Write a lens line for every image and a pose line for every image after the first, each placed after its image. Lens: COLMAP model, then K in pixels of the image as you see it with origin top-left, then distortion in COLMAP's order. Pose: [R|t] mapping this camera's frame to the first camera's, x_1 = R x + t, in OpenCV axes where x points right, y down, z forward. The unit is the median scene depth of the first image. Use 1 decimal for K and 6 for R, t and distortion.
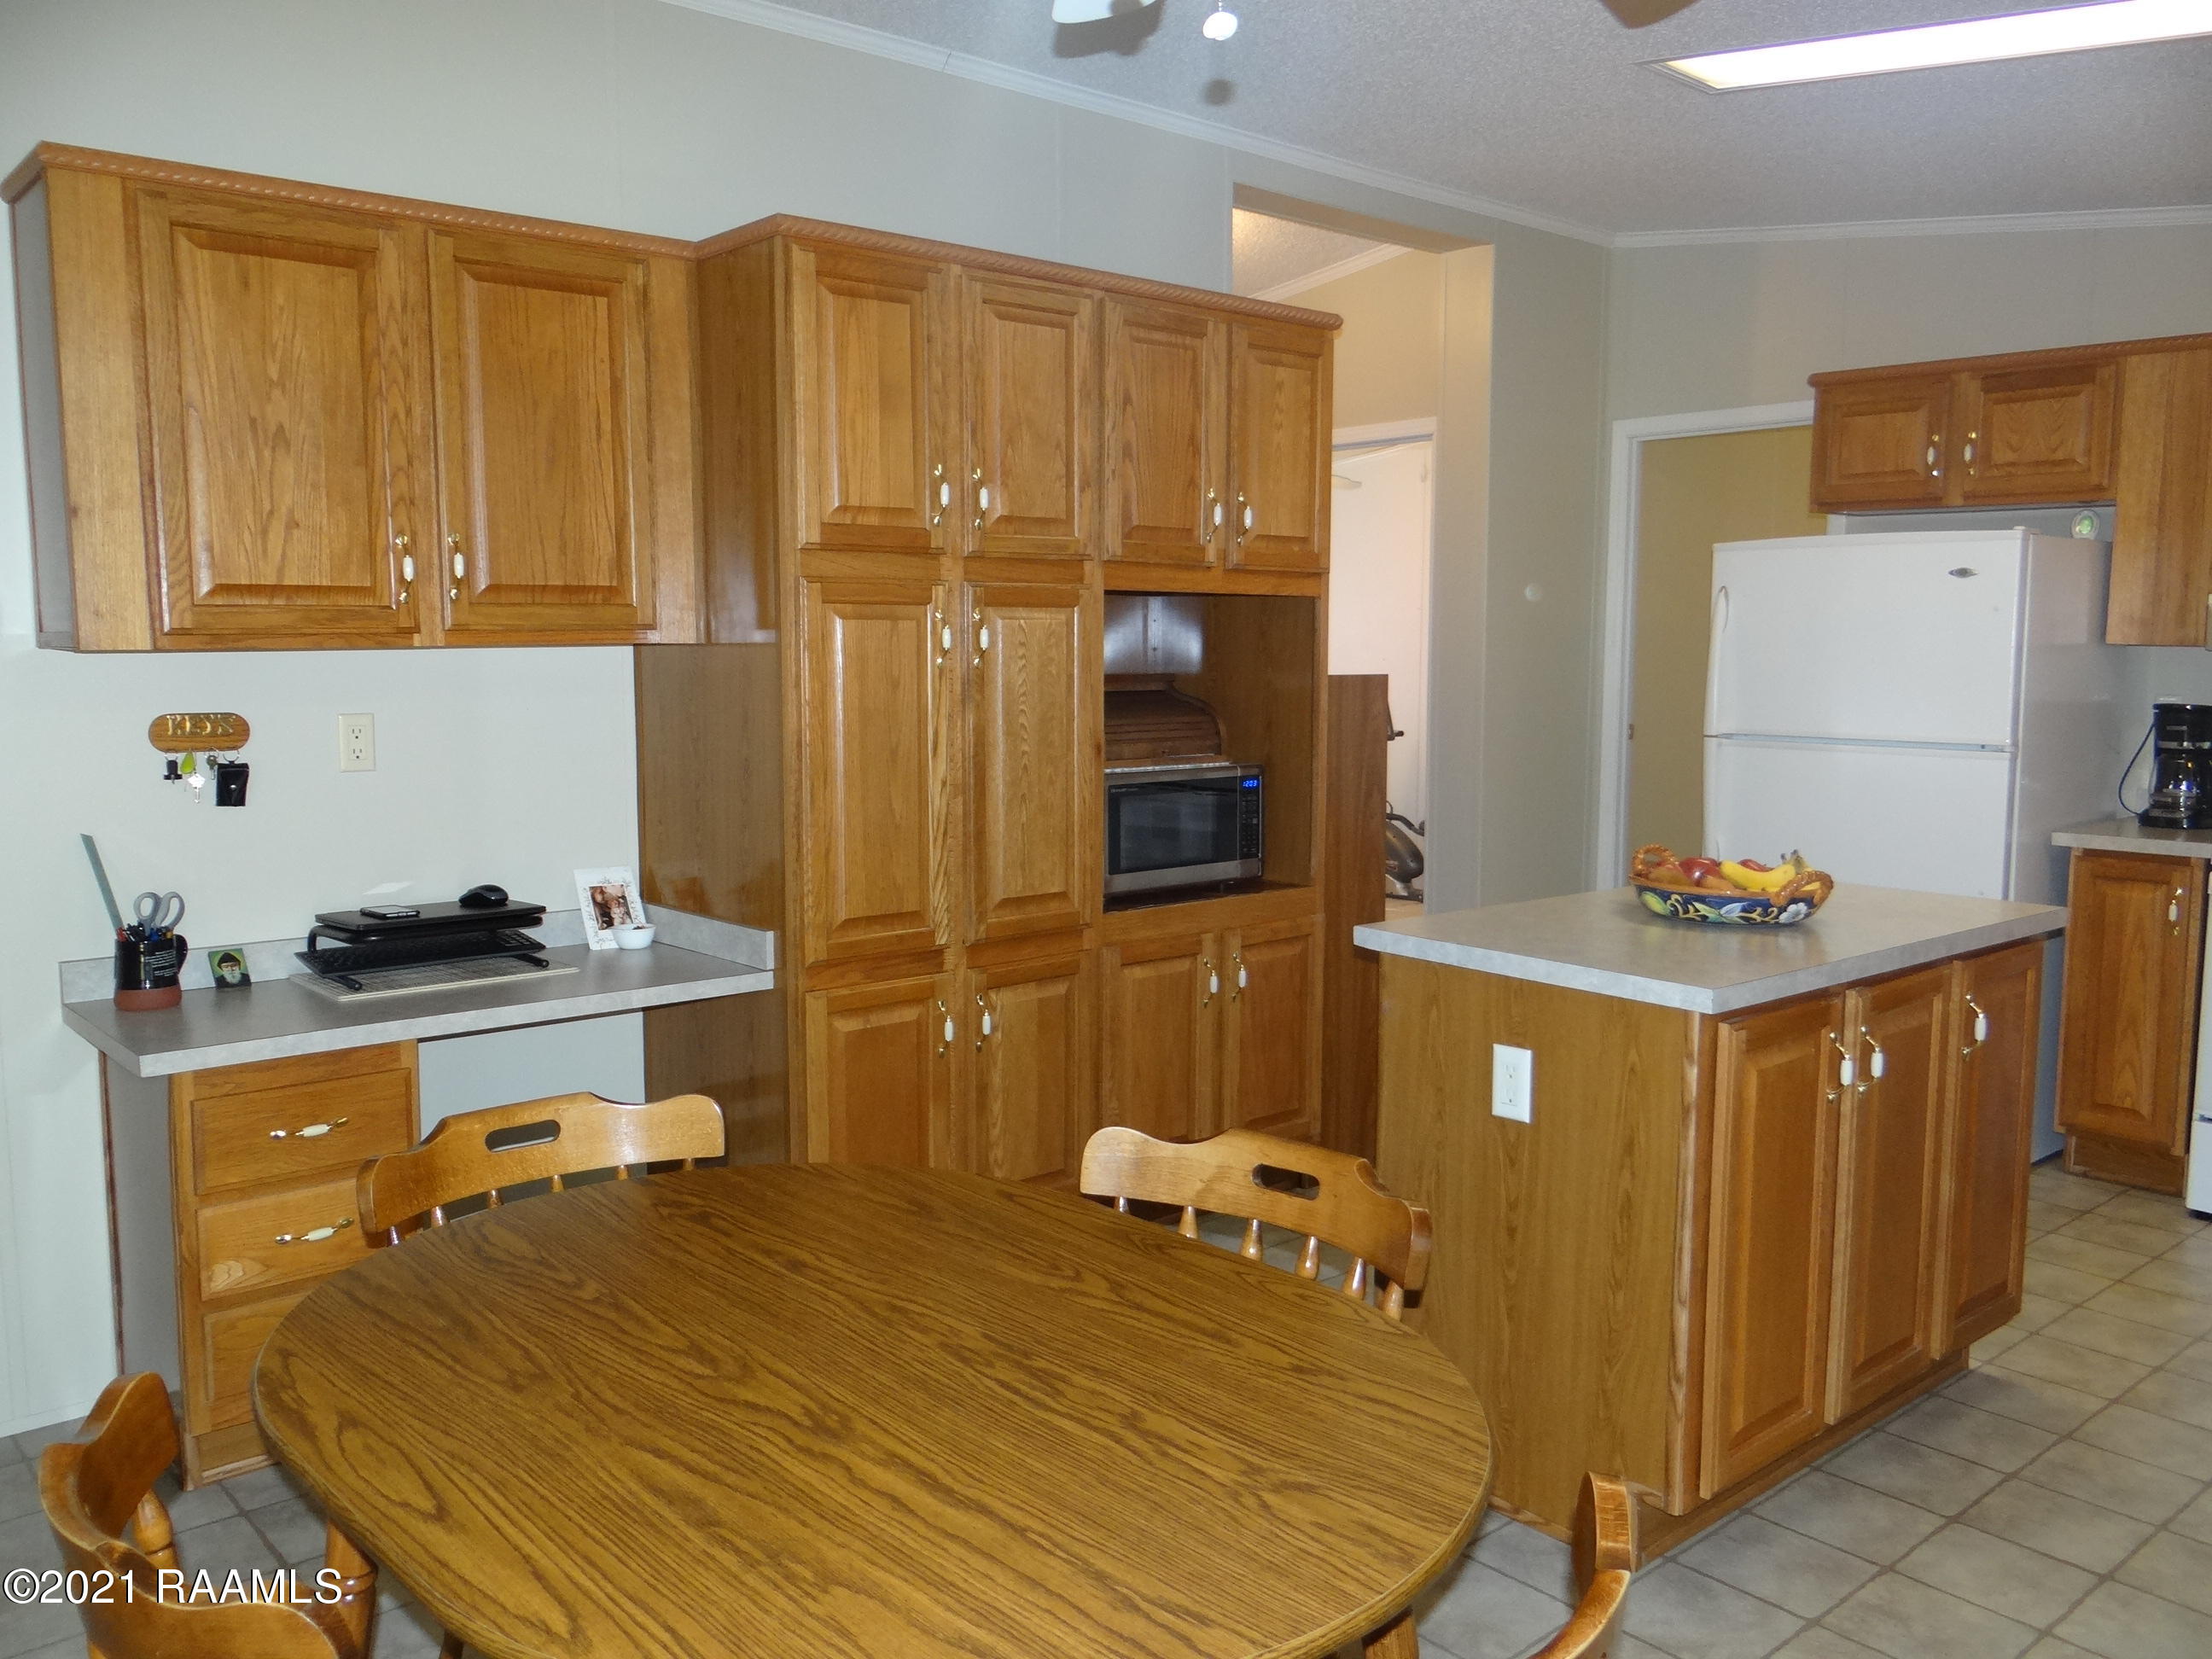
lens RADIAL K [[1753.6, 0, 1105.7], [0, 1753.6, 831.3], [0, 0, 1]] dist [0.005894, -0.002580]
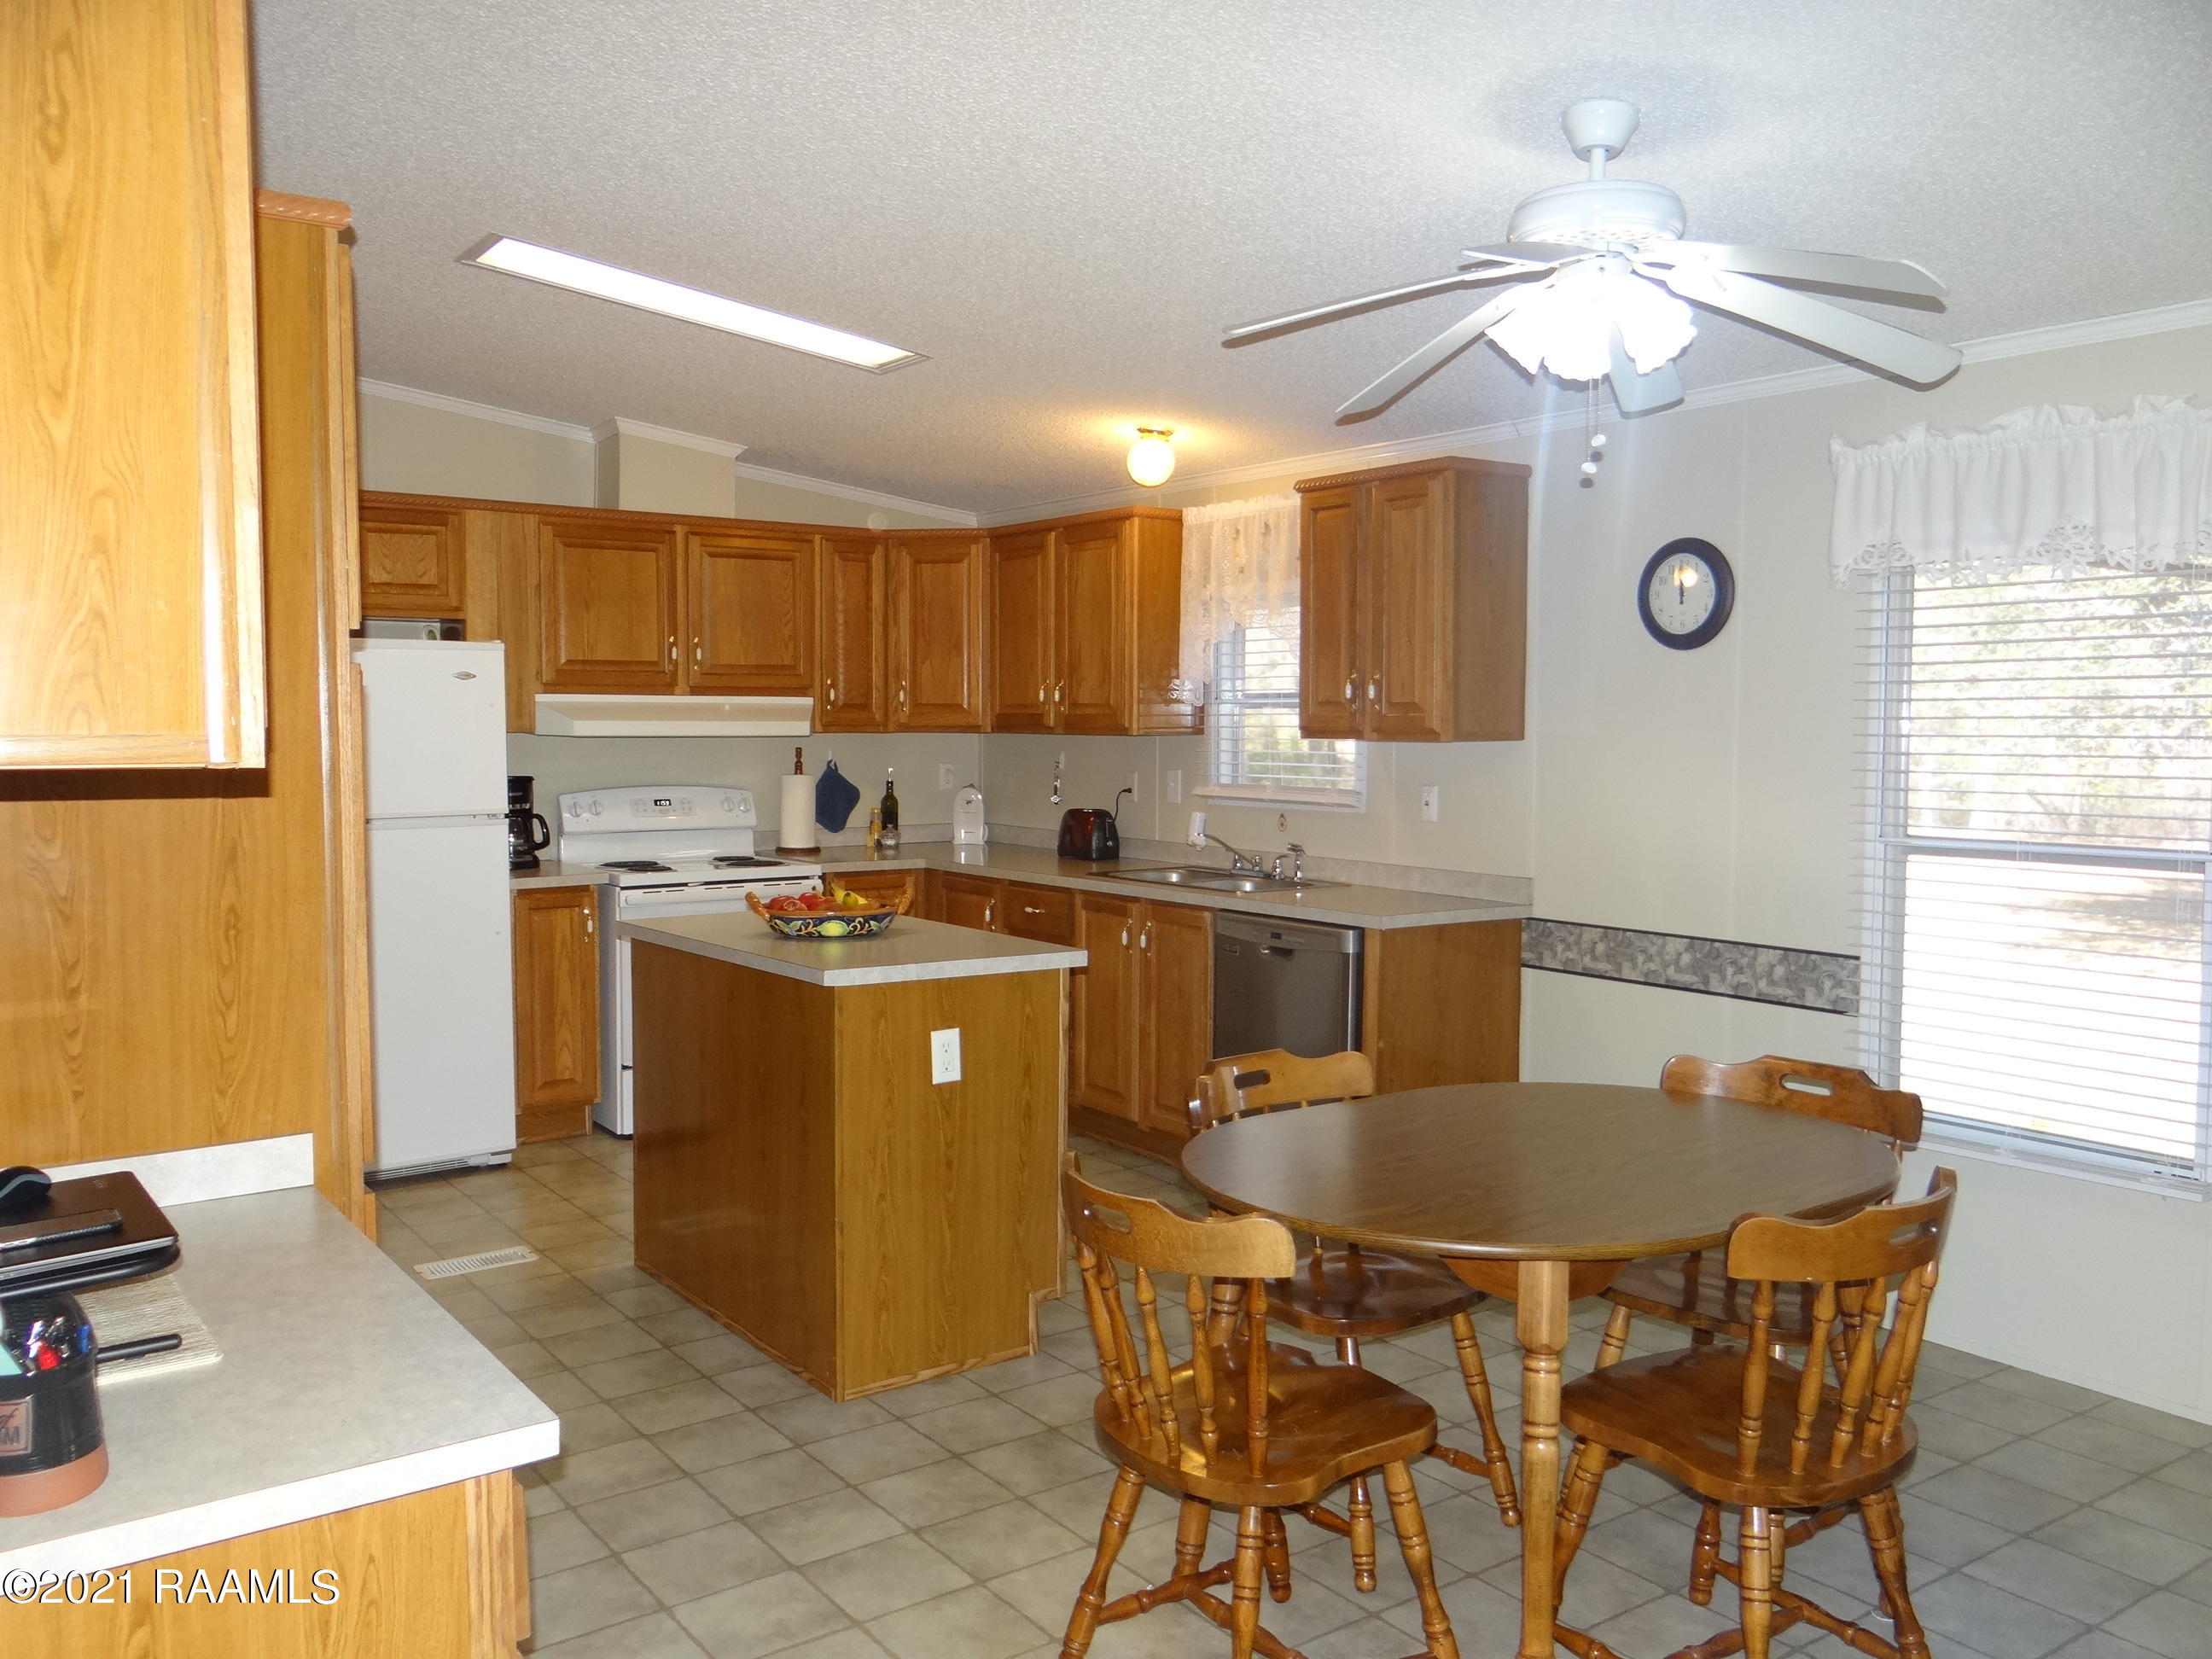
lens RADIAL K [[1753.6, 0, 1099.3], [0, 1753.6, 829.0], [0, 0, 1]] dist [0.005894, -0.002580]
pose [[0.105234, -0.067187, 0.992175, -1.099041], [0.111402, 0.992231, 0.055375, -0.095467], [-0.988188, 0.104703, 0.111901, 0.698750]]
